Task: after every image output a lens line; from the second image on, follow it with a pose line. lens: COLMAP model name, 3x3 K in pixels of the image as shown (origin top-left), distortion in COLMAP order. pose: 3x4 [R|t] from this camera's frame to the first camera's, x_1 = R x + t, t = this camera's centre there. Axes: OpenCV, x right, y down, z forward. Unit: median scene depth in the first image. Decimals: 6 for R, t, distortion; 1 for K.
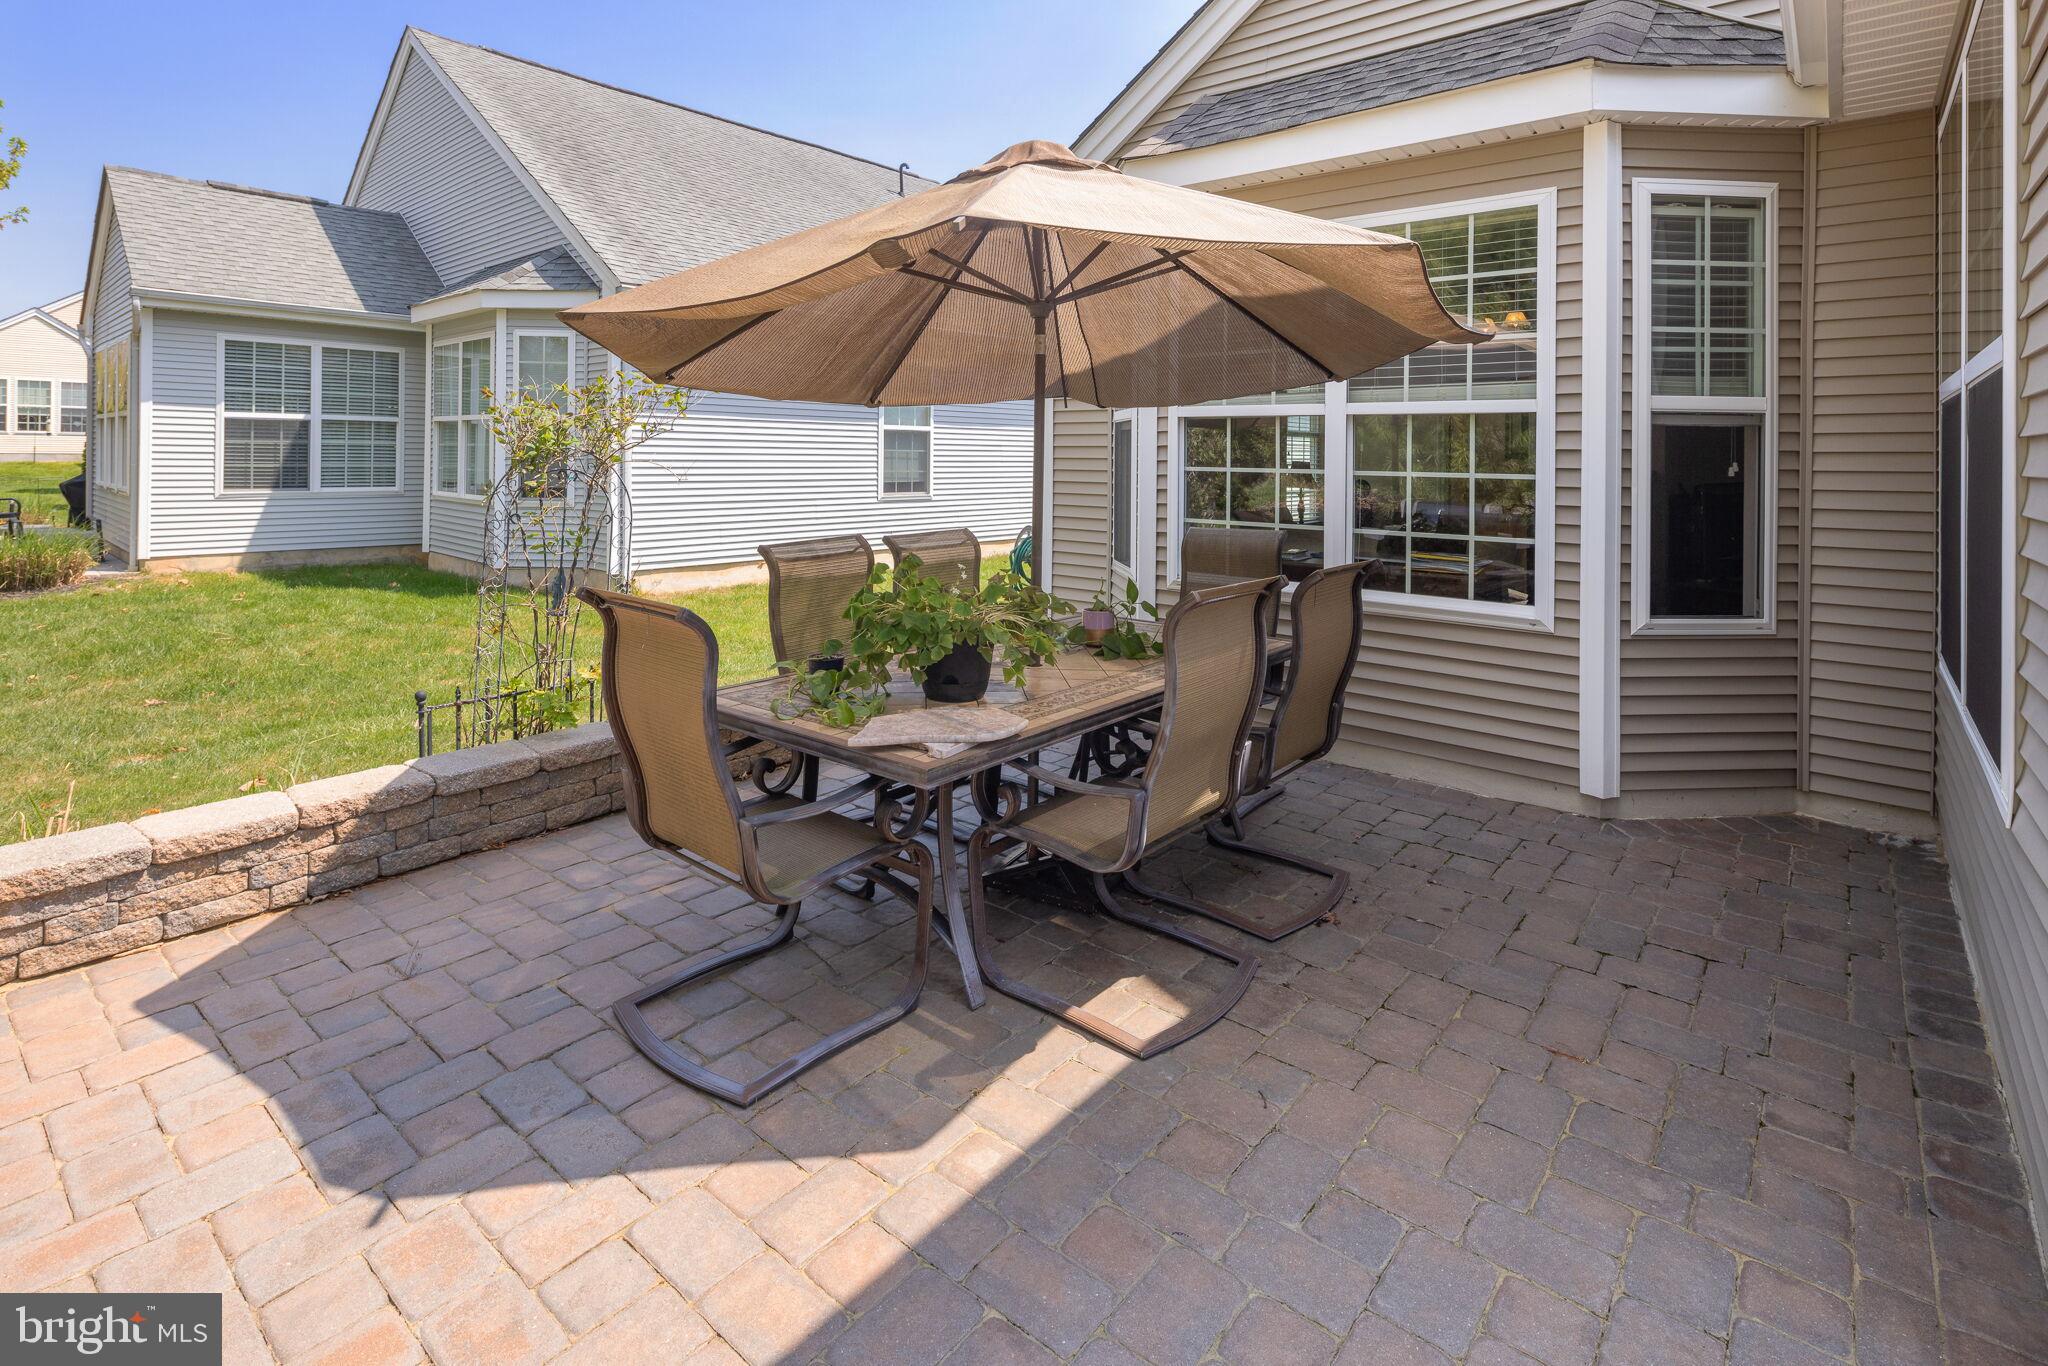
lens RADIAL K [[982.9, 0, 1023.0], [0, 982.9, 456.0], [0, 0, 1]] dist [0.003219, -0.003890]
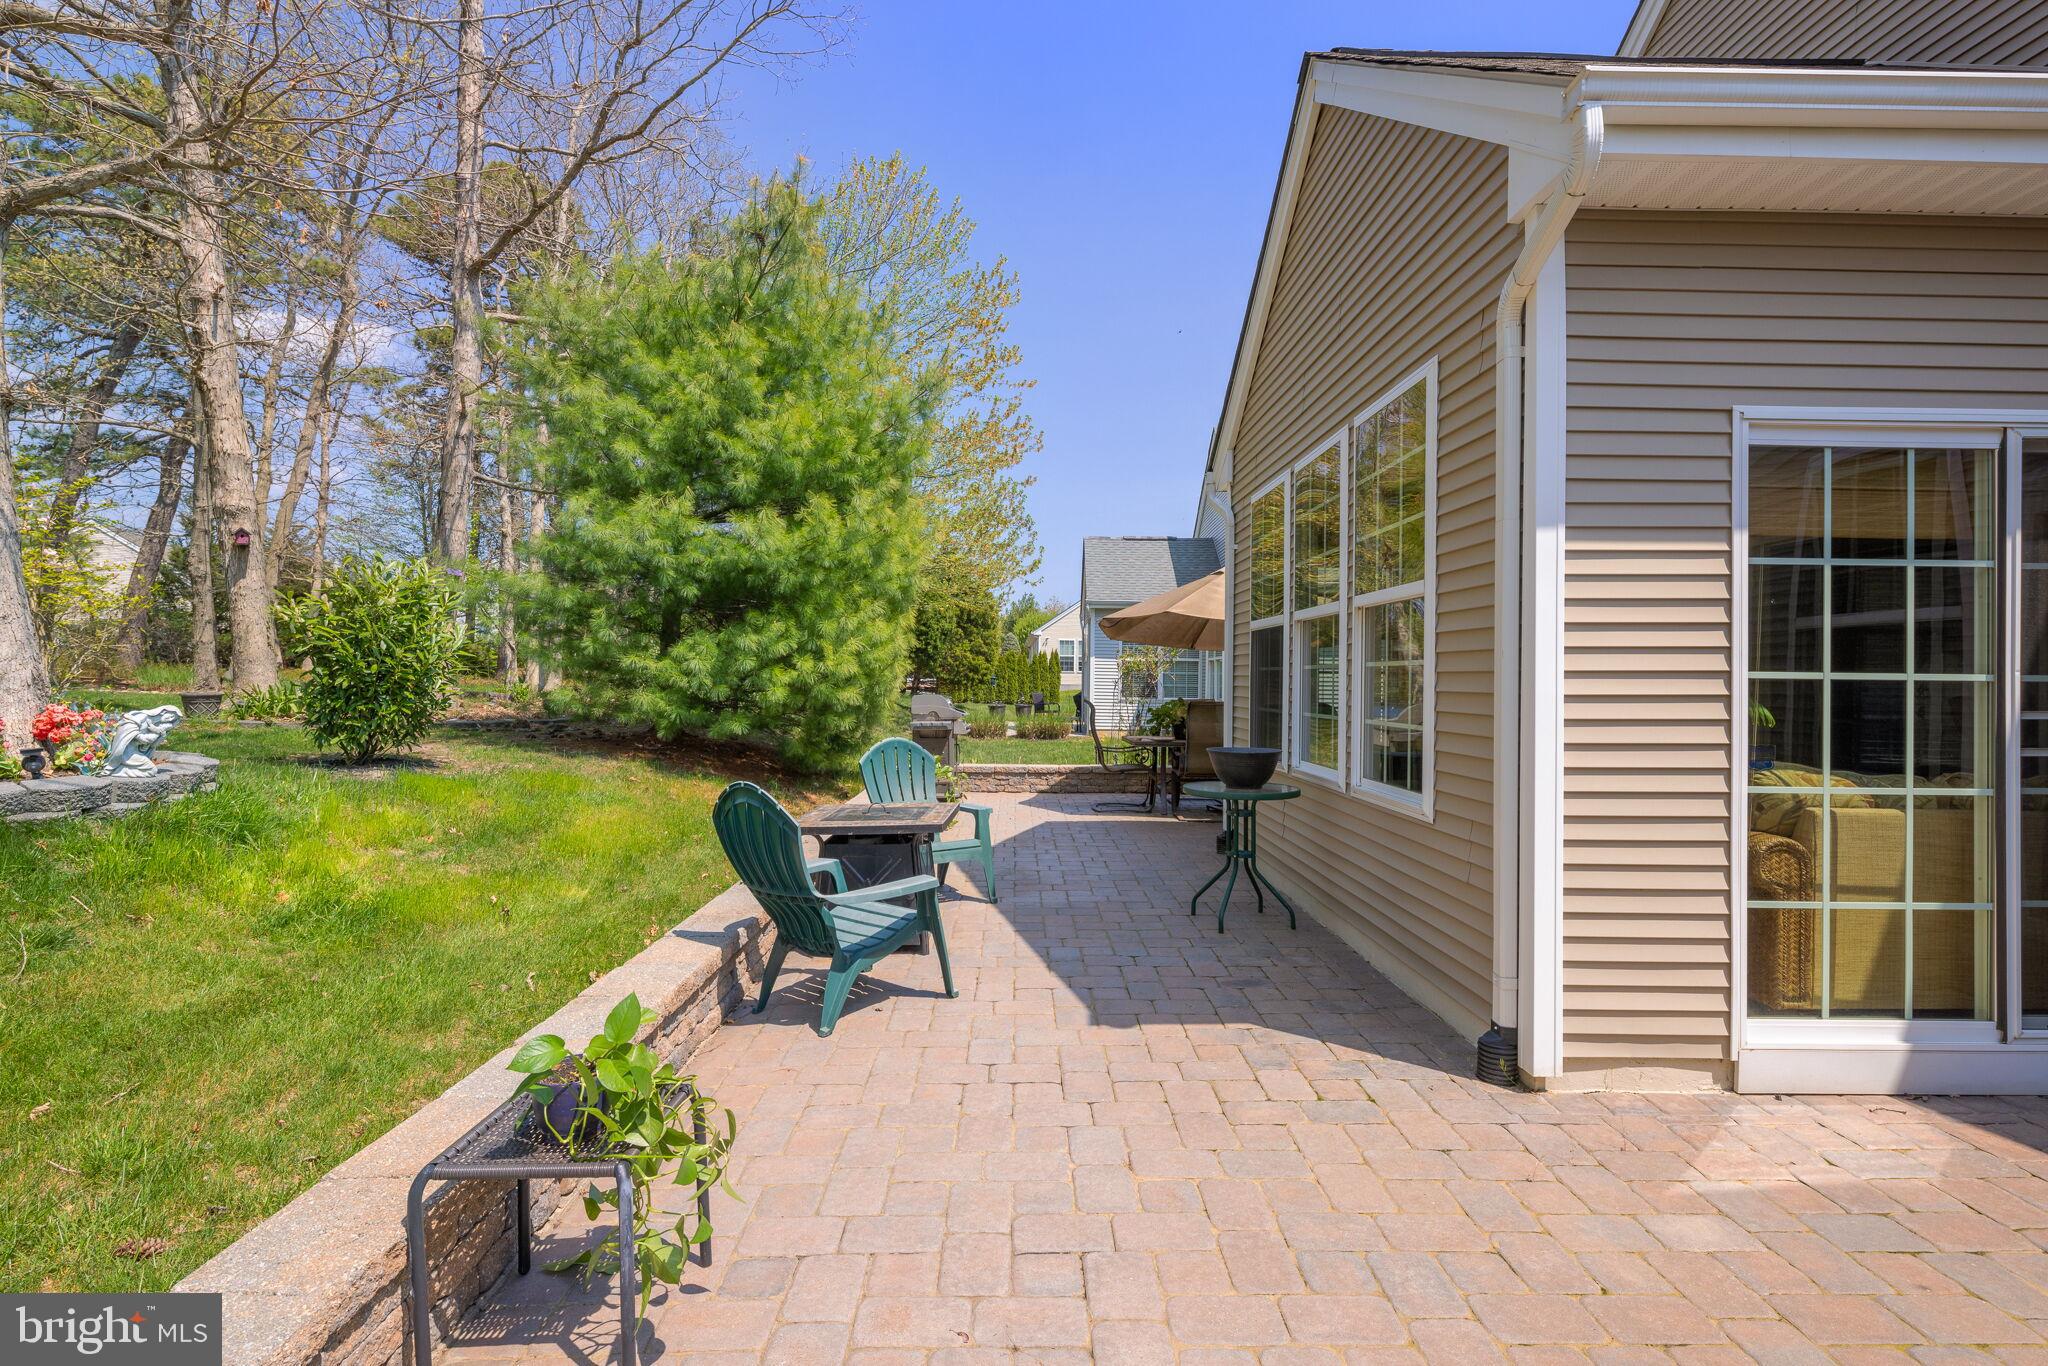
lens RADIAL K [[982.9, 0, 1027.7], [0, 982.9, 667.3], [0, 0, 1]] dist [0.003219, -0.003890]
pose [[0.646490, -0.015519, -0.762764, 0.606440], [-0.002706, 0.999740, -0.022634, 0.020527], [0.762917, 0.016697, 0.646280, -0.445936]]
